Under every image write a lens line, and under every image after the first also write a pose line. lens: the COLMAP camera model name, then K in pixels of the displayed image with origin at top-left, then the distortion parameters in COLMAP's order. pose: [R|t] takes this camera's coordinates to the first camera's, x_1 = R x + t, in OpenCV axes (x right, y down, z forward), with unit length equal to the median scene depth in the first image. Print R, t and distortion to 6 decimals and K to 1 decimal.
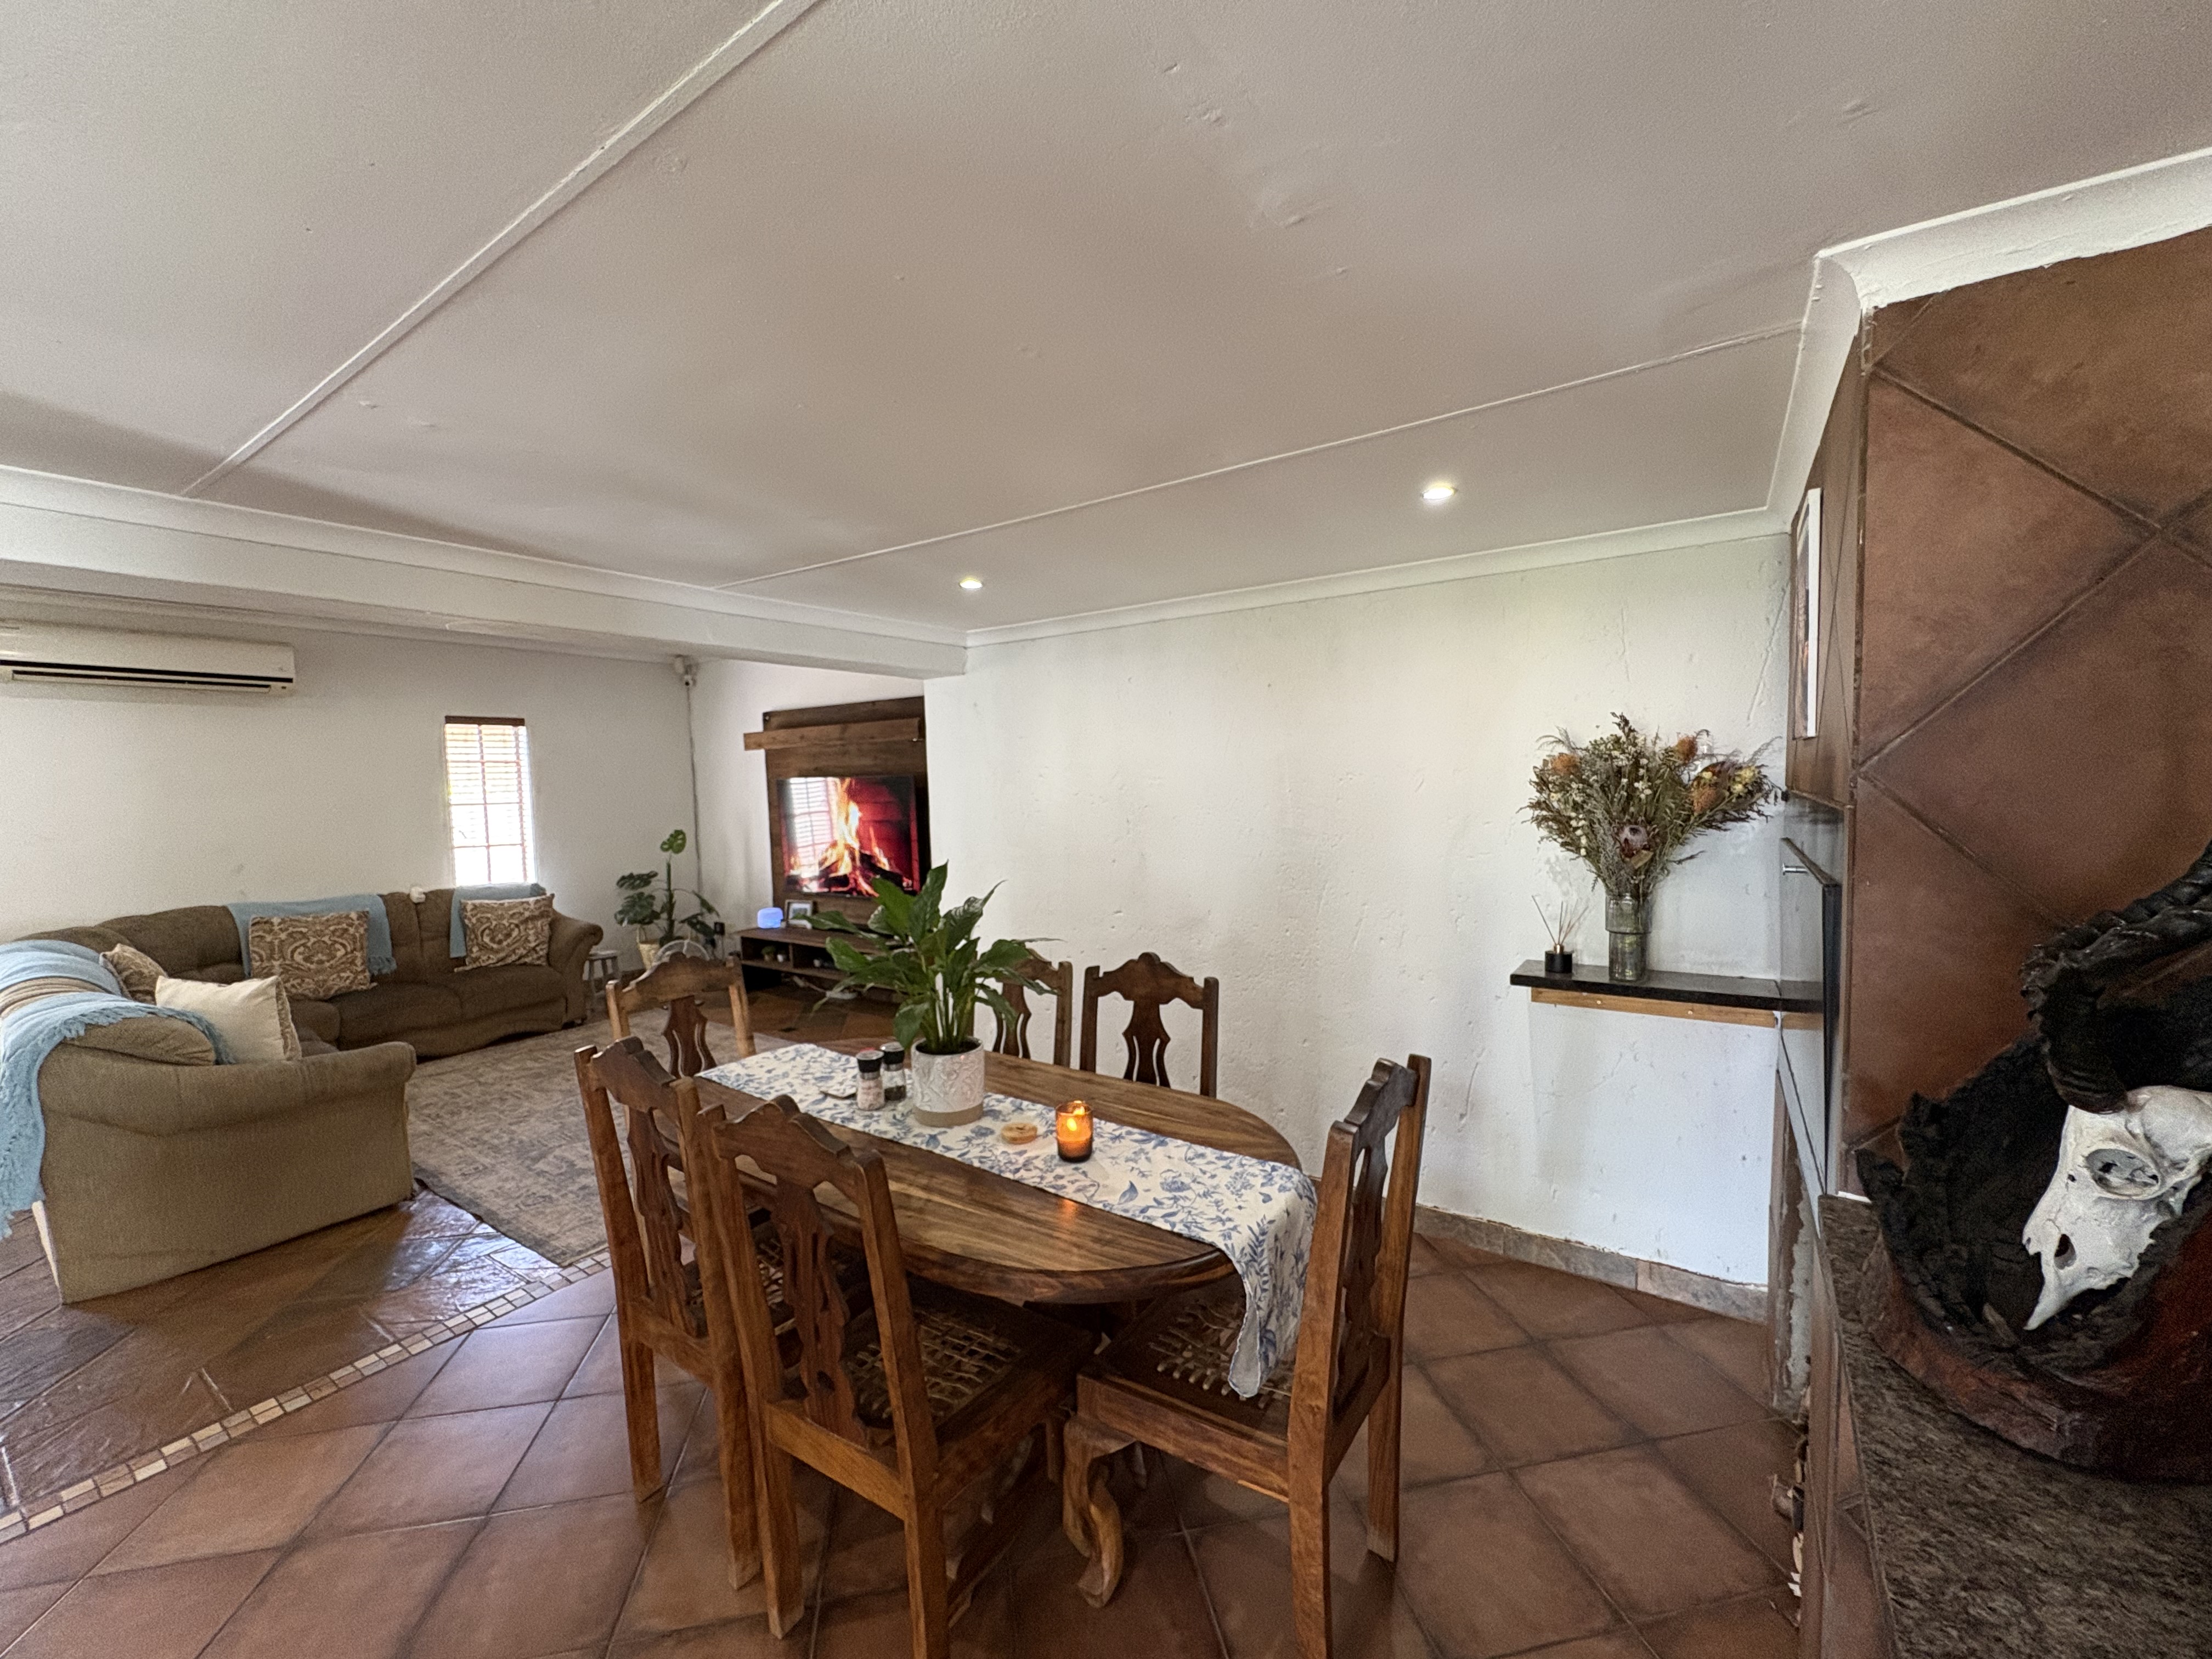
lens RADIAL K [[886.1, 0, 1106.0], [0, 886.1, 829.5], [0, 0, 1]] dist [0.001121, 0.003113]
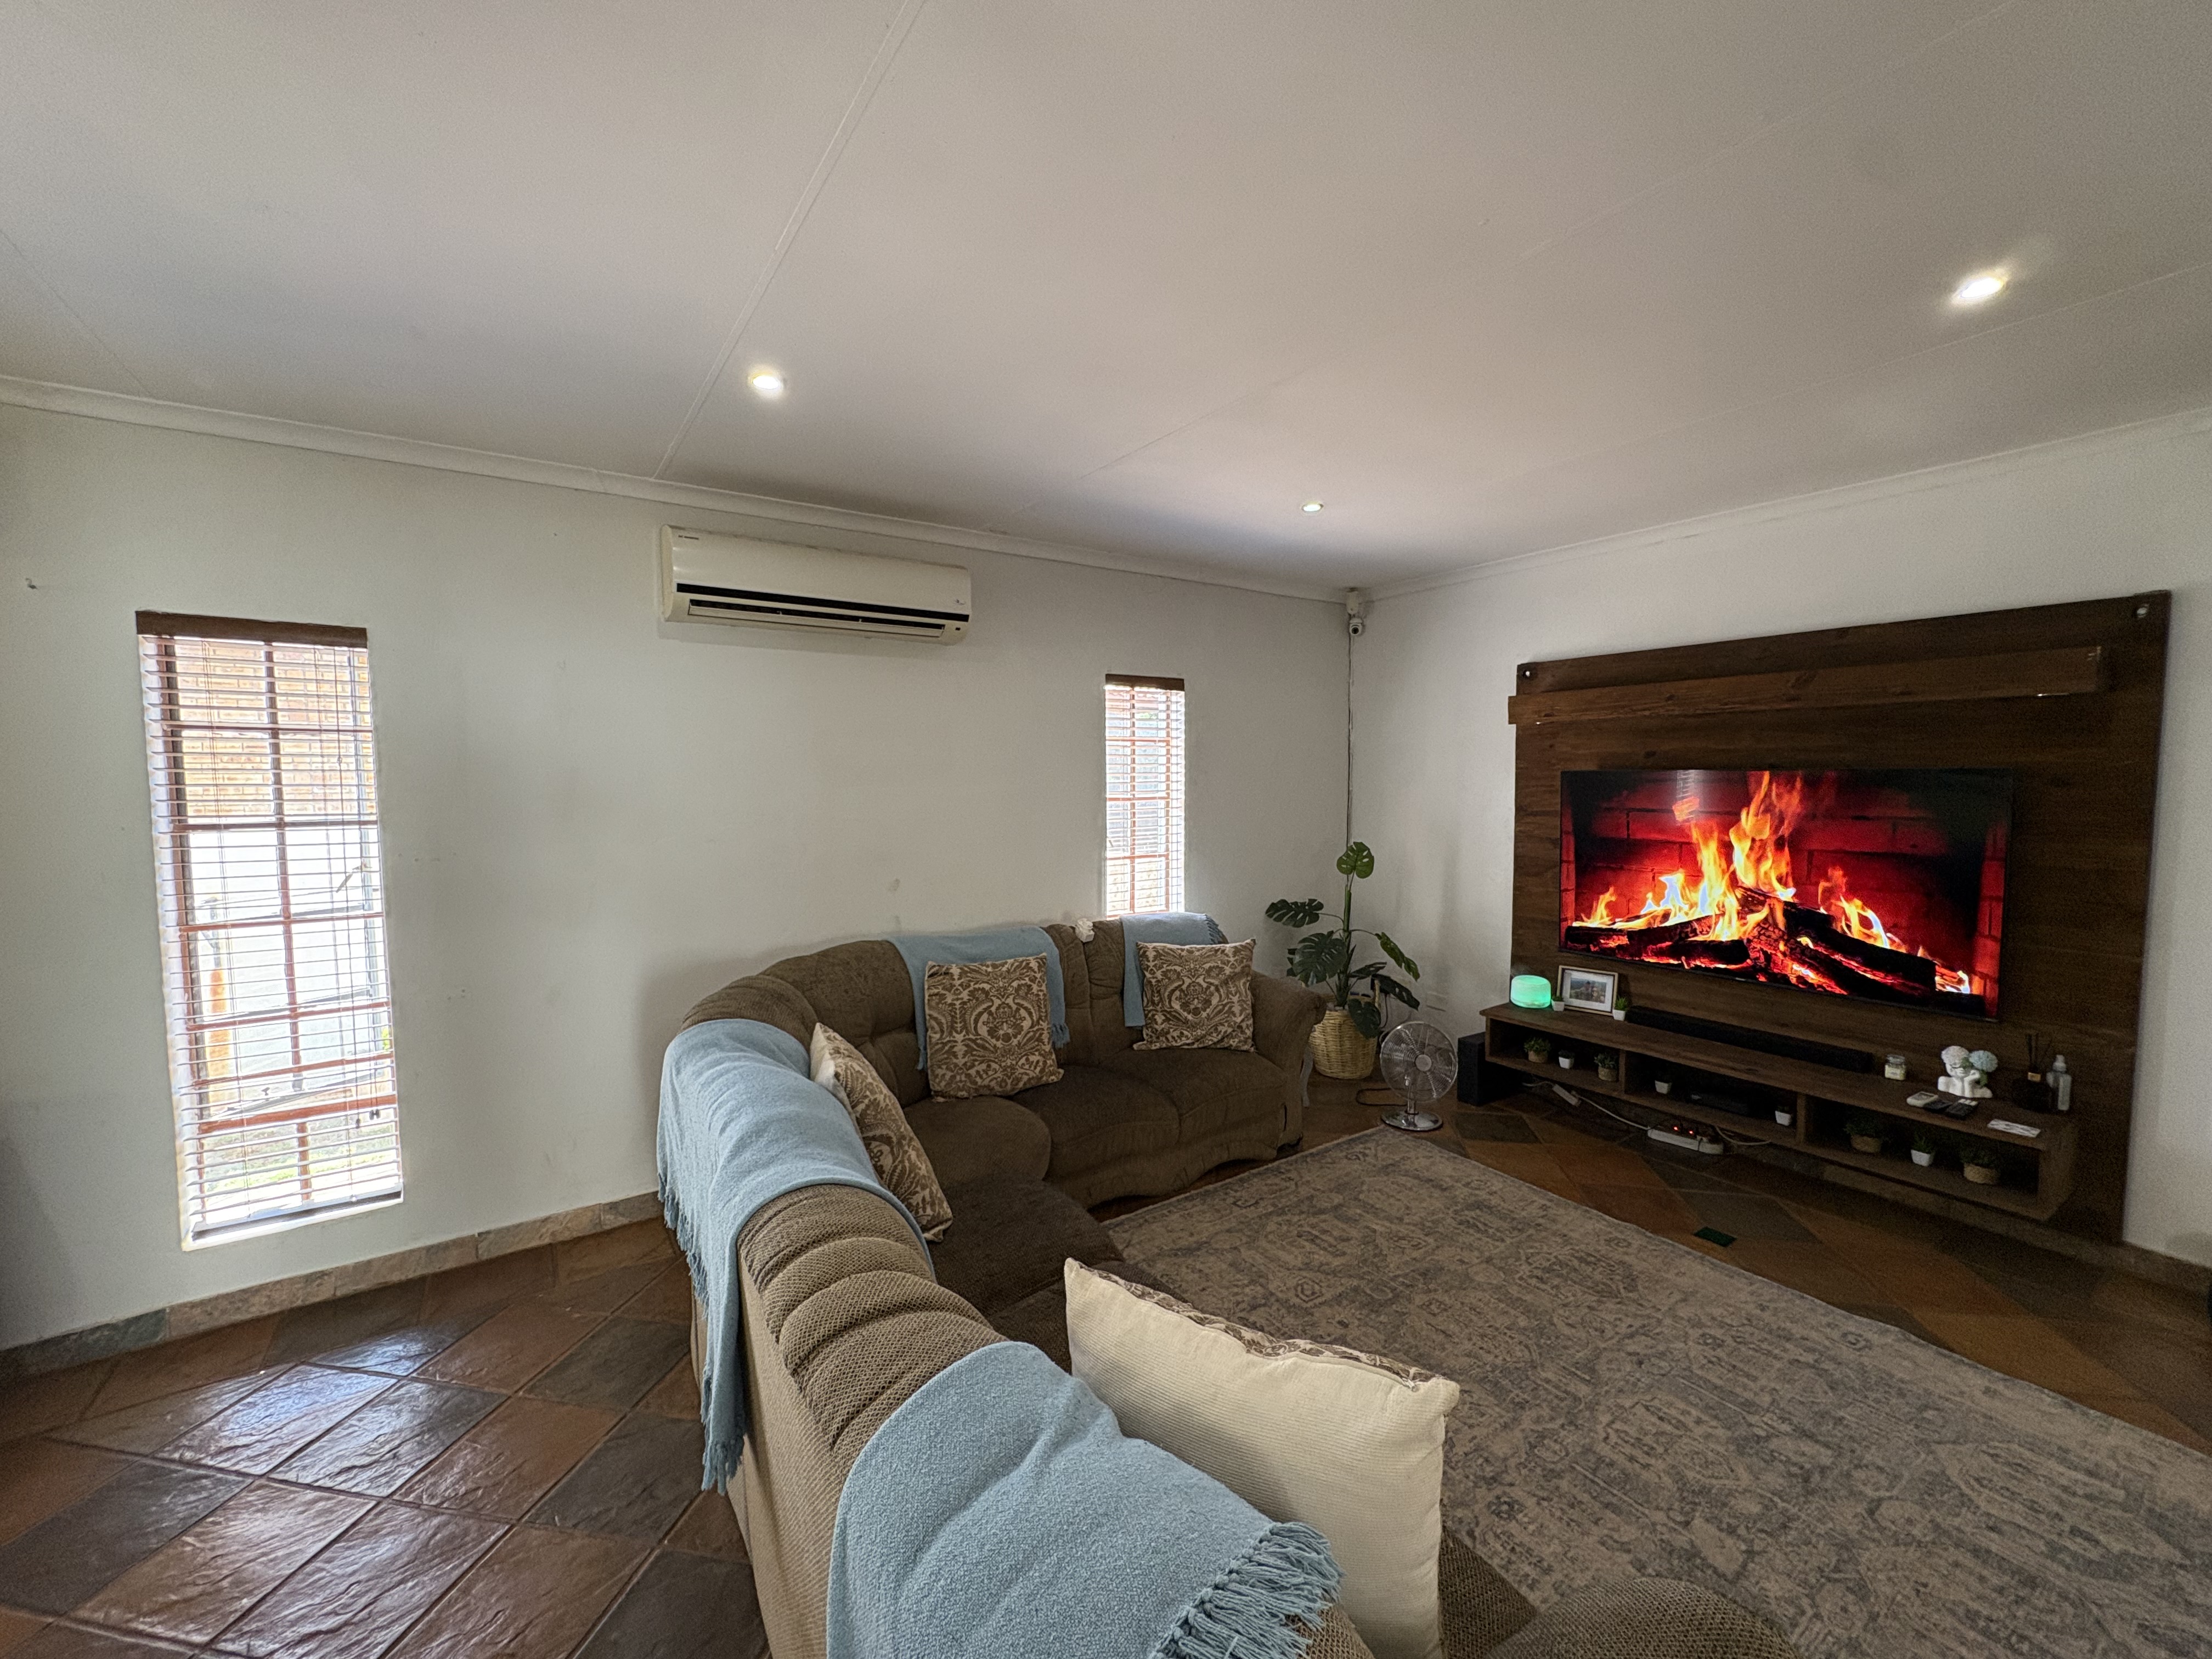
lens RADIAL K [[886.1, 0, 1106.0], [0, 886.1, 829.5], [0, 0, 1]] dist [0.001121, 0.003113]
pose [[0.933226, 0.041505, -0.356884, -0.512635], [-0.036282, 0.999114, 0.021321, -0.019874], [0.357453, -0.006949, 0.933905, 0.359218]]
